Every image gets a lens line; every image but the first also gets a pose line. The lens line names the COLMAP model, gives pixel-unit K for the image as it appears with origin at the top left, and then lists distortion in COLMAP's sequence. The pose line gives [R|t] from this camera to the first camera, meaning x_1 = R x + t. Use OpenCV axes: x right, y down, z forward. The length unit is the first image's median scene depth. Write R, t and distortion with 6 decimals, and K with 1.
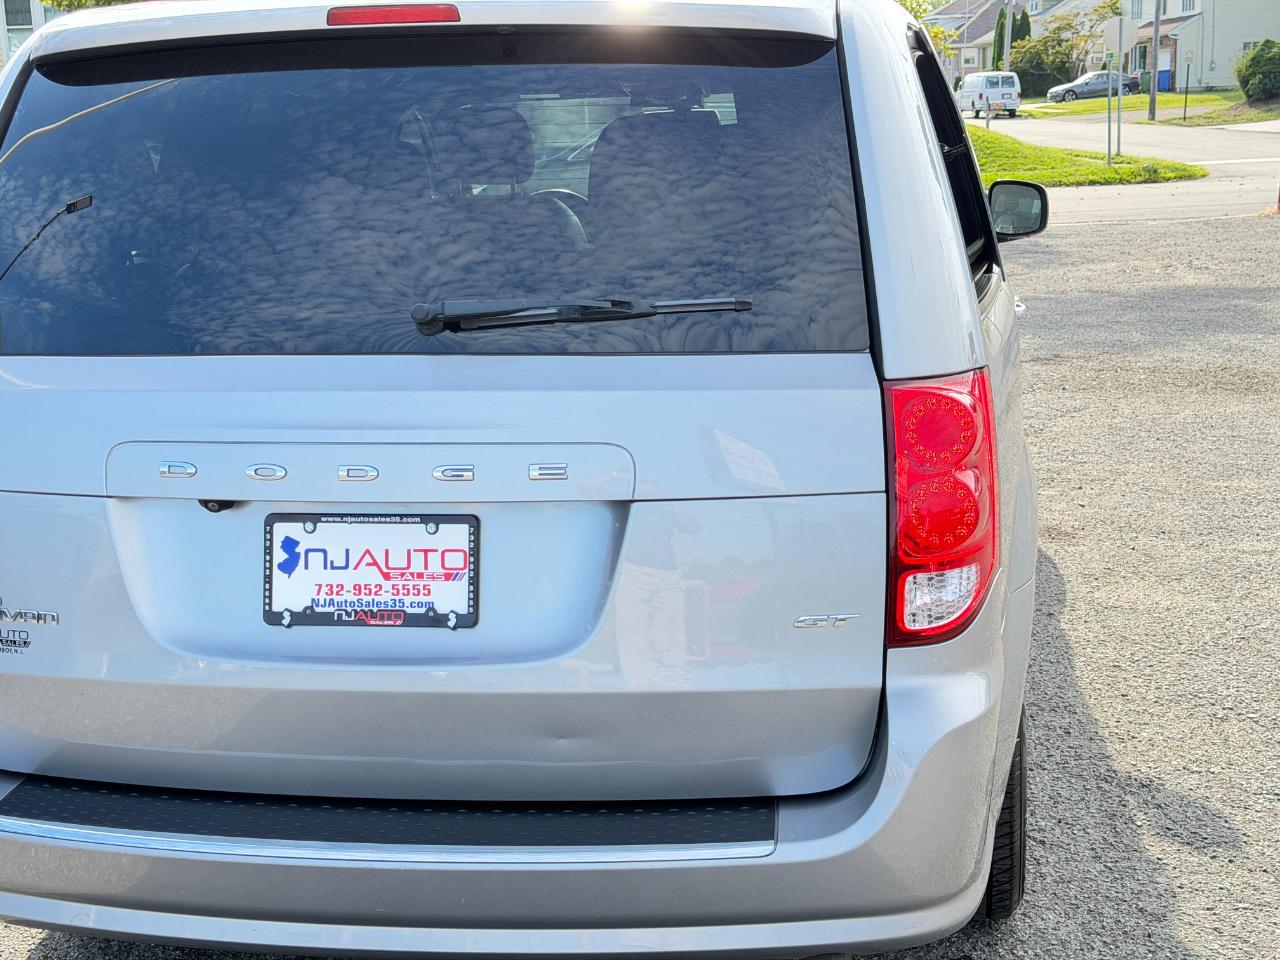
lens RADIAL K [[1819.5, 0, 589.3], [0, 1819.5, 506.9], [0, 0, 1]] dist [0.120402, 0.000000]
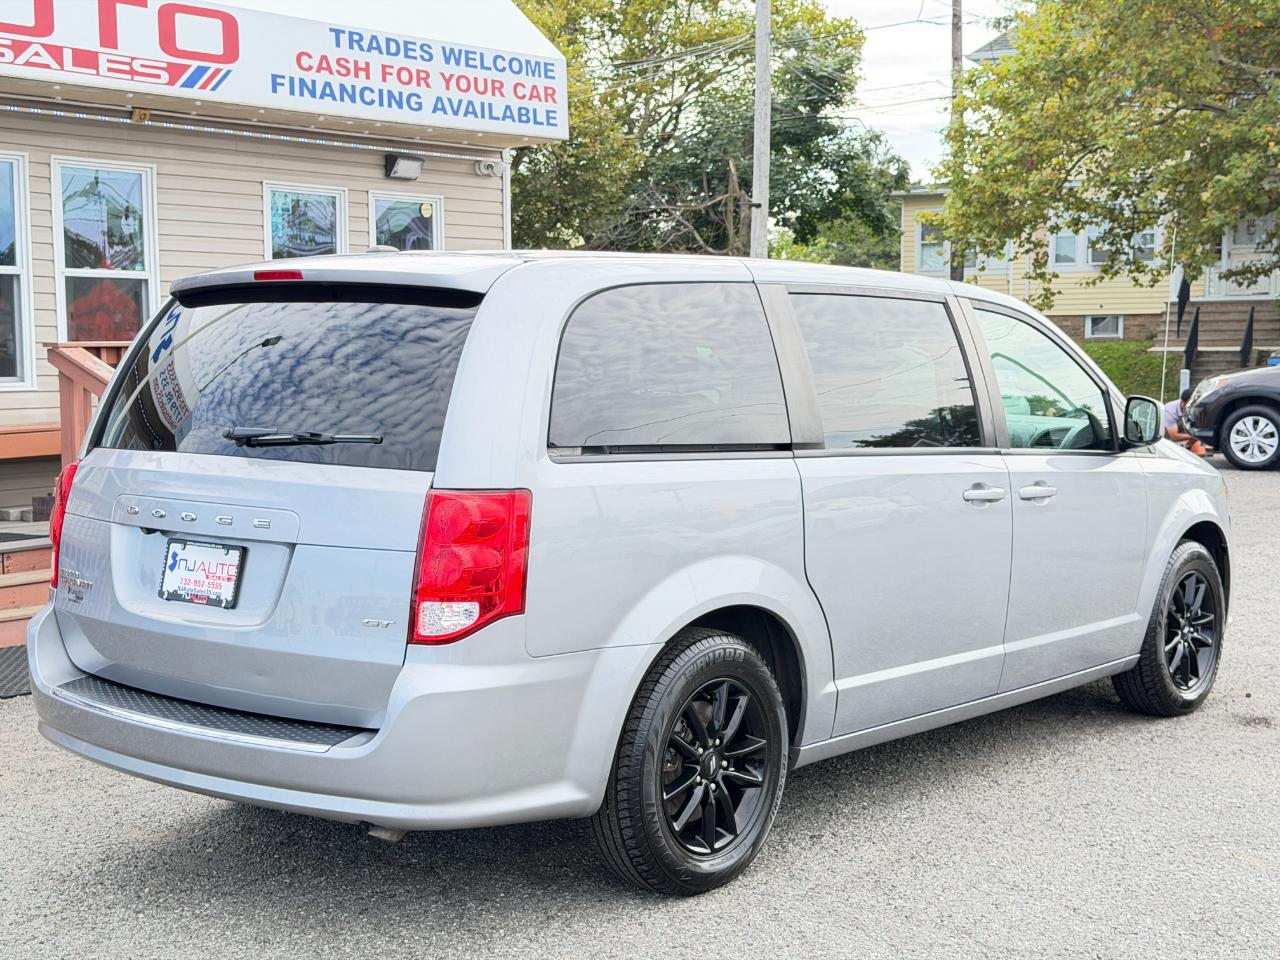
lens RADIAL K [[1819.5, 0, 652.4], [0, 1819.5, 480.0], [0, 0, 1]] dist [0.120402, 0.000000]
pose [[0.875360, 0.073415, -0.477866, 1.131890], [-0.122709, 0.989775, -0.072721, 0.020706], [0.467641, 0.122295, 0.875418, -0.396579]]
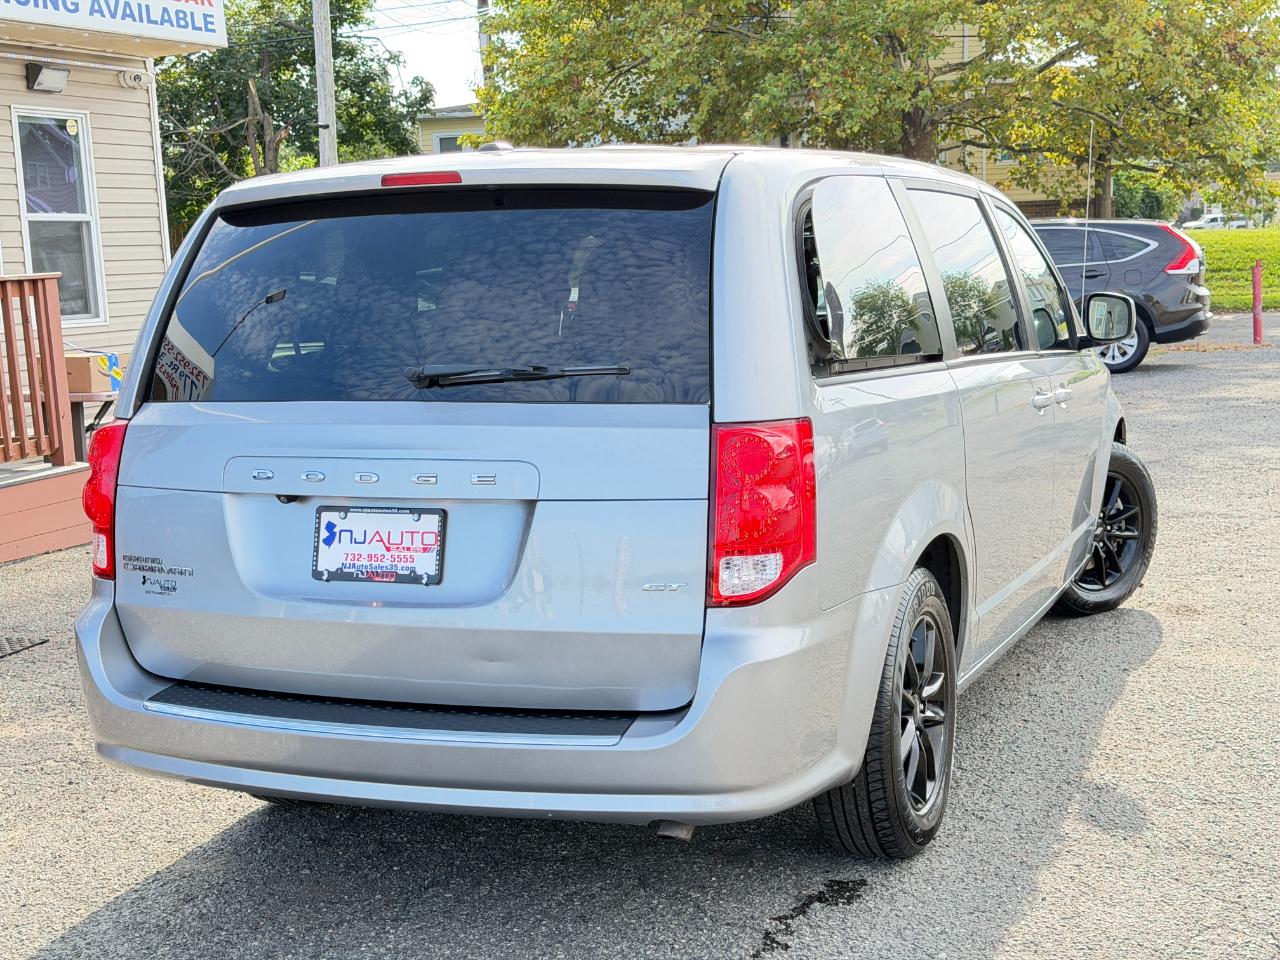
lens RADIAL K [[1819.5, 0, 637.9], [0, 1819.5, 478.5], [0, 0, 1]] dist [0.120402, 0.000000]
pose [[0.977531, 0.024761, -0.209332, 0.396832], [-0.037851, 0.997554, -0.058761, 0.060016], [0.207365, 0.065364, 0.976077, -0.414753]]
